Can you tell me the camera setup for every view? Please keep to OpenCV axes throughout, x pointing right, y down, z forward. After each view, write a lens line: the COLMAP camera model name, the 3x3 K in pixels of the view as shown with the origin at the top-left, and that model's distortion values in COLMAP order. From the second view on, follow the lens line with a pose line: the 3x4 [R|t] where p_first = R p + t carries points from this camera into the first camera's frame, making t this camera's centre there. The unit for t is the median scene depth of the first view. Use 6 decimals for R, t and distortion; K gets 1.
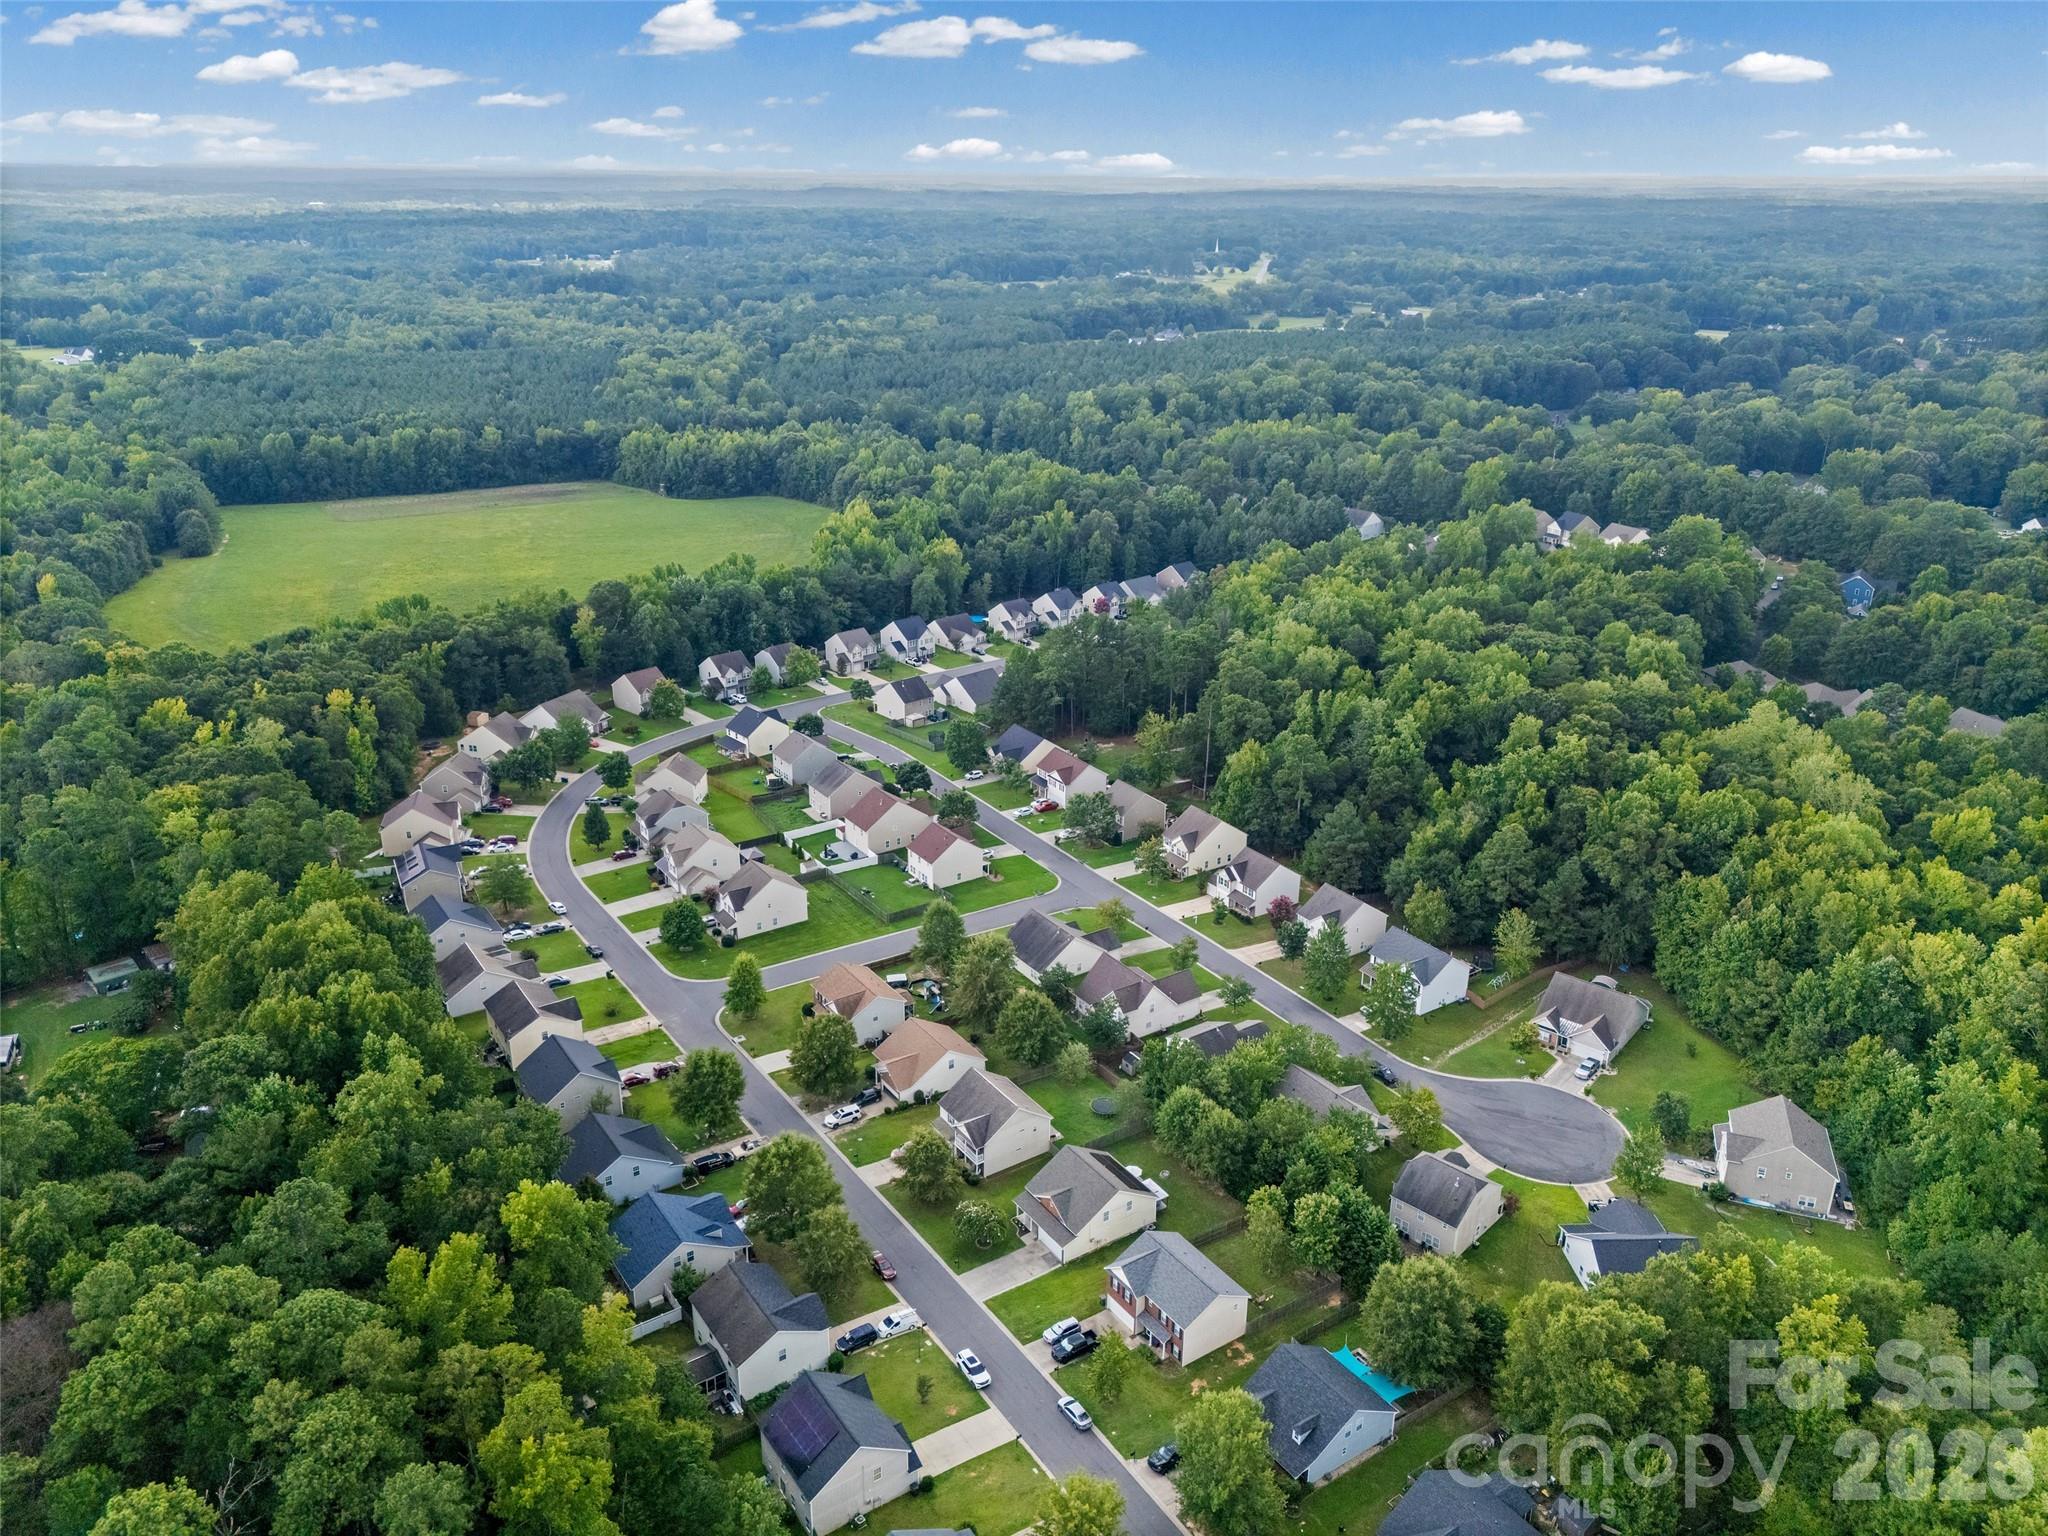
lens RADIAL K [[1483.0, 0, 1016.5], [0, 1483.0, 792.8], [0, 0, 1]] dist [0.028036, -0.007962]
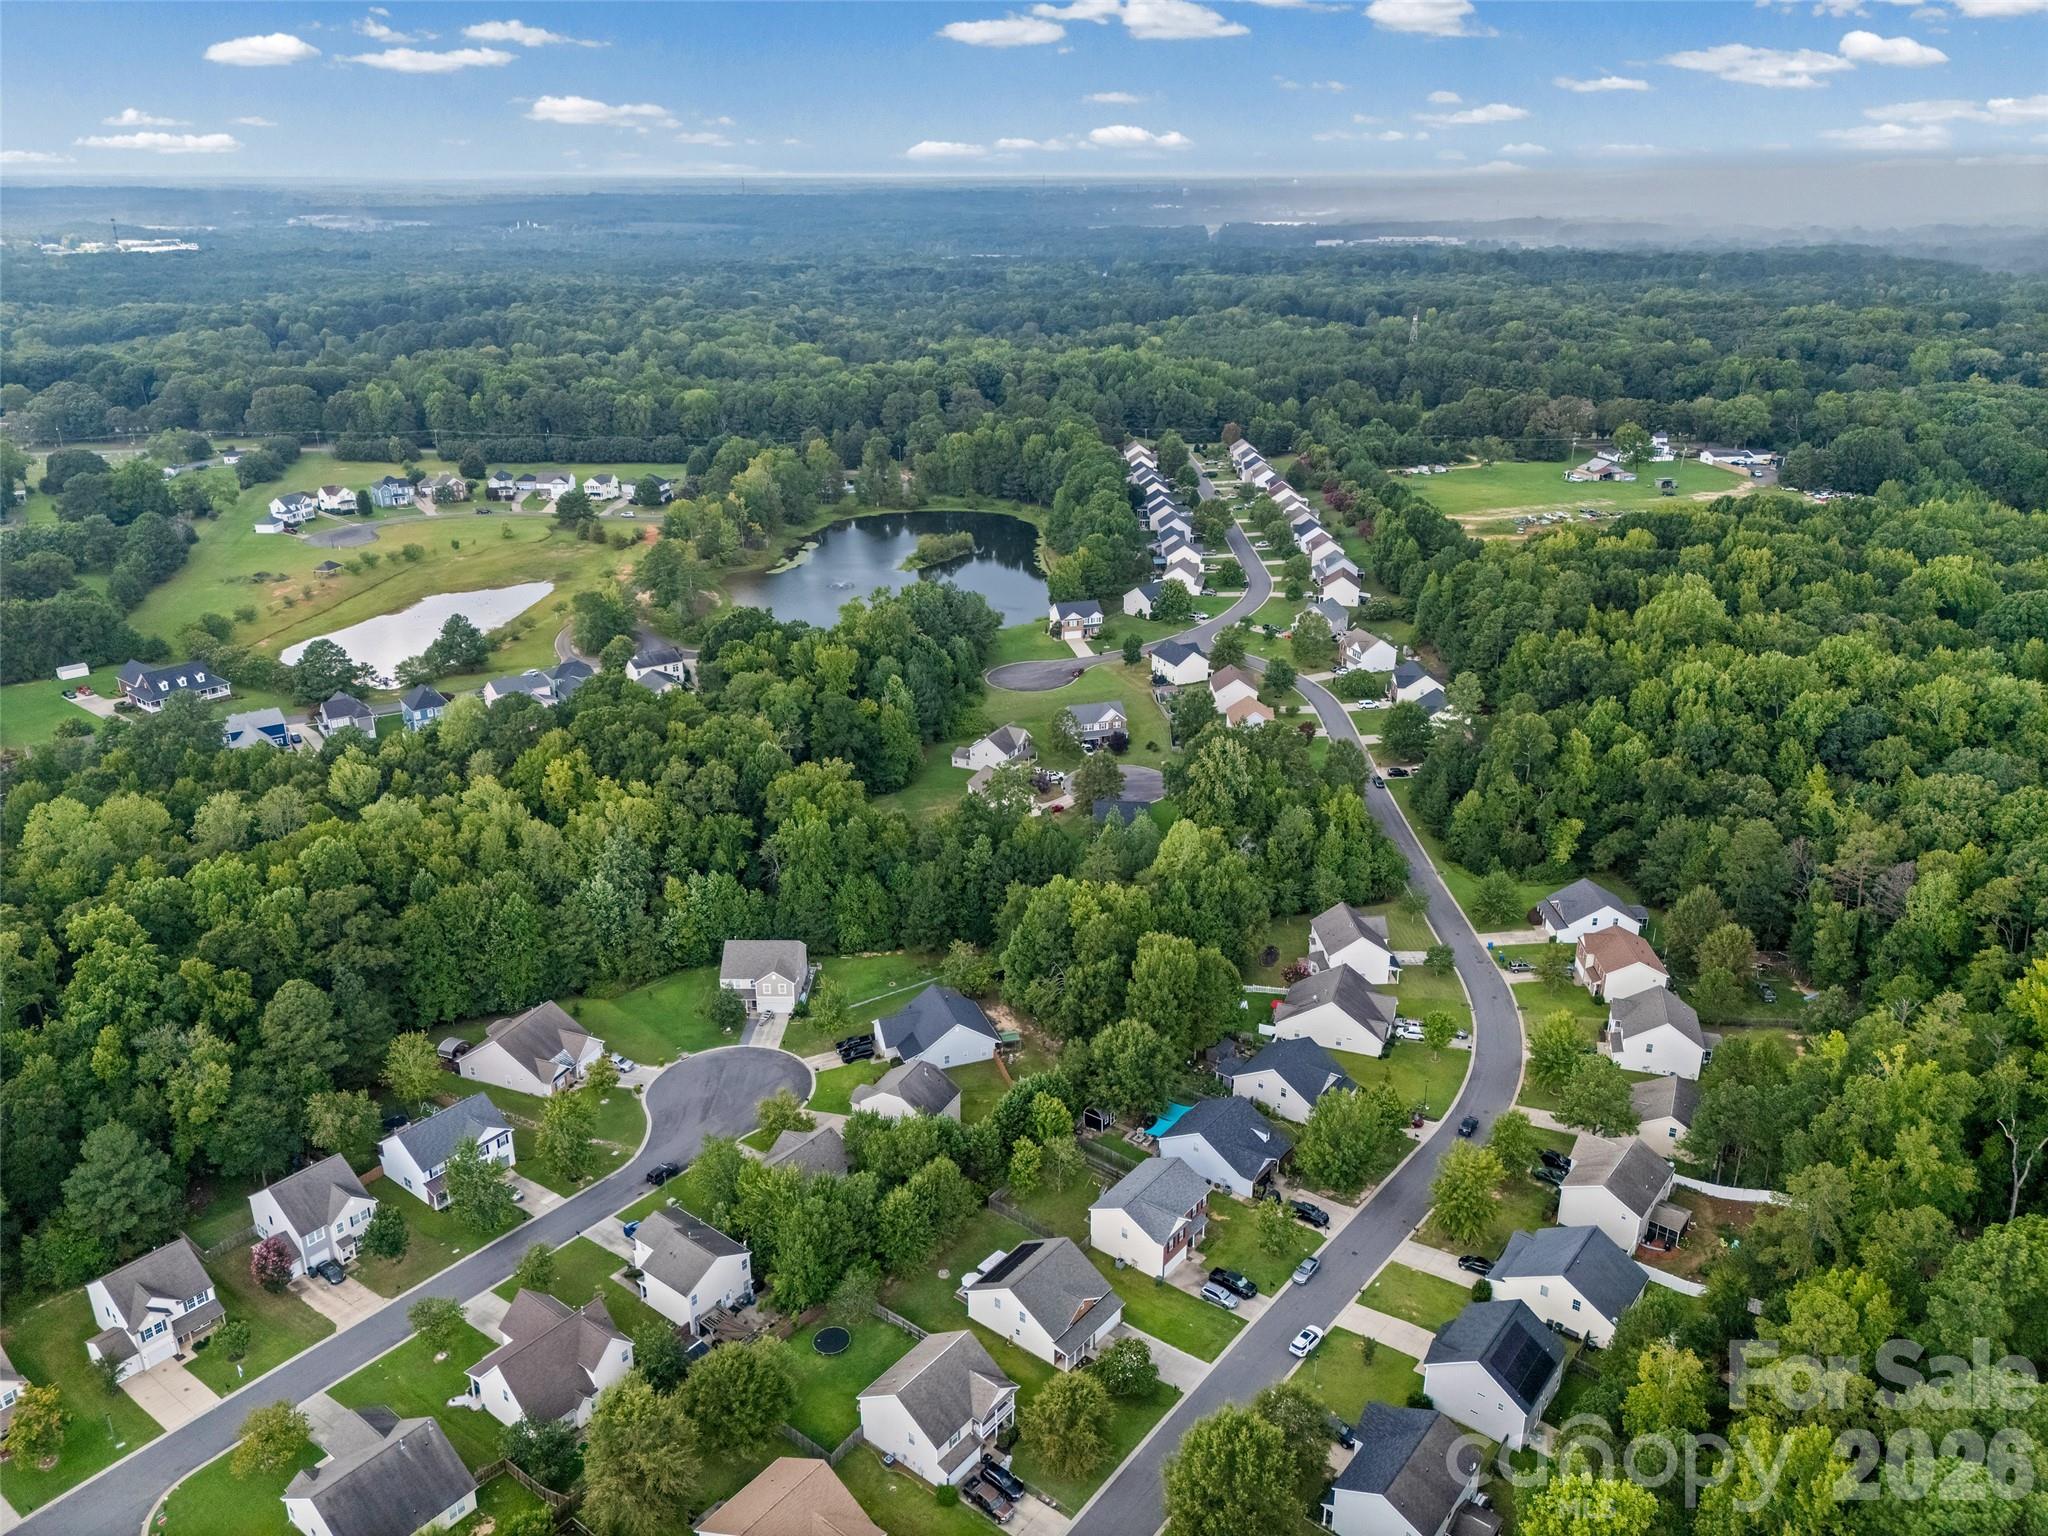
lens RADIAL K [[1483.0, 0, 1016.5], [0, 1483.0, 792.8], [0, 0, 1]] dist [0.028036, -0.007962]
pose [[-0.301898, -0.371147, 0.878127, -0.655511], [0.360404, 0.808316, 0.465547, -0.420503], [-0.882591, 0.457028, -0.110266, 1.005225]]
